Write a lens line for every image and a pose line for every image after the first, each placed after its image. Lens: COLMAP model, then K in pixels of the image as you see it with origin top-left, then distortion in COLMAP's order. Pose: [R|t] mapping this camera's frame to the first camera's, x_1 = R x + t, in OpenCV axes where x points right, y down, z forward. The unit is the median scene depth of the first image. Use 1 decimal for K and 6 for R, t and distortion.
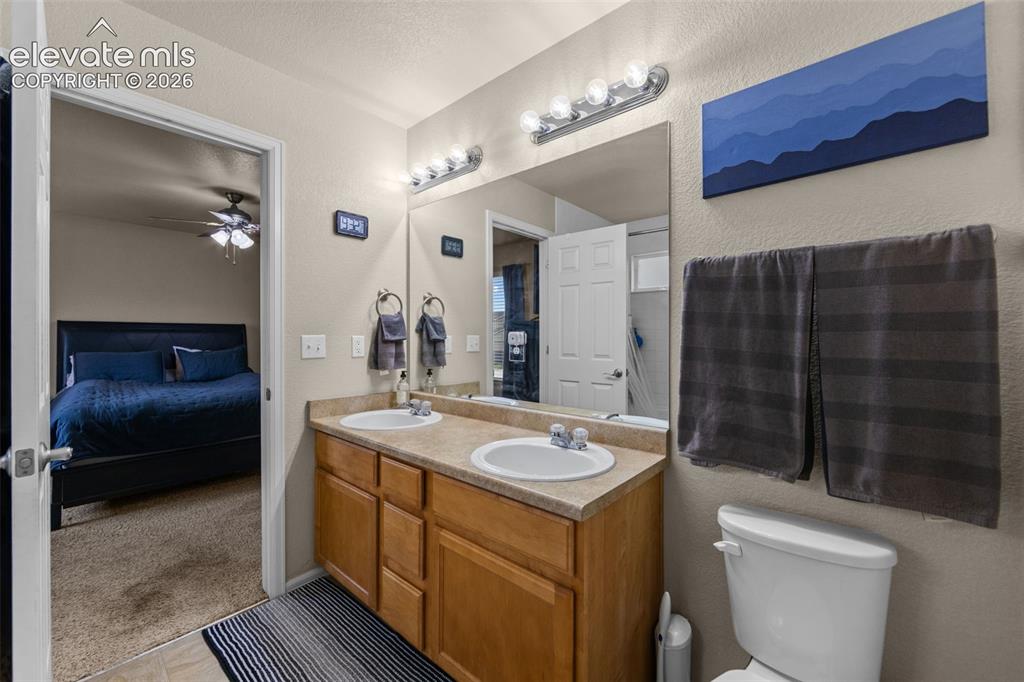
lens RADIAL K [[406.0, 0, 512.0], [0, 406.0, 341.0], [0, 0, 1]] dist [0.000898, 0.000095]
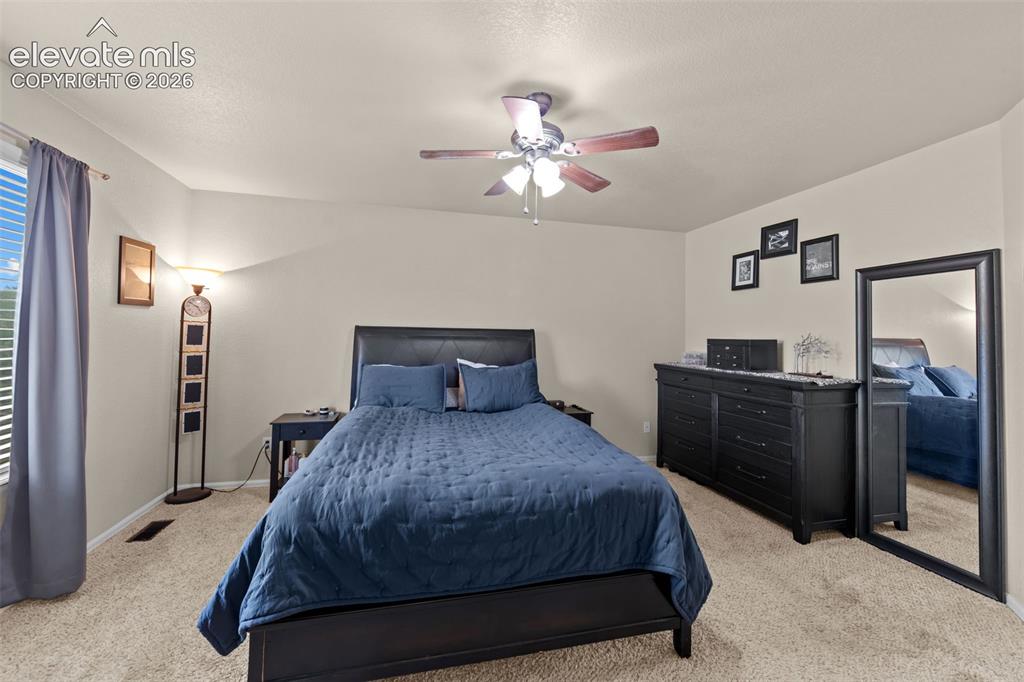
lens RADIAL K [[417.8, 0, 510.4], [0, 417.8, 328.9], [0, 0, 1]] dist [0.000936, 0.000109]
pose [[0.826472, 0.001352, -0.562977, -0.398602], [-0.019924, 0.999441, -0.026849, -0.031301], [0.562626, 0.033407, 0.826036, 0.524270]]
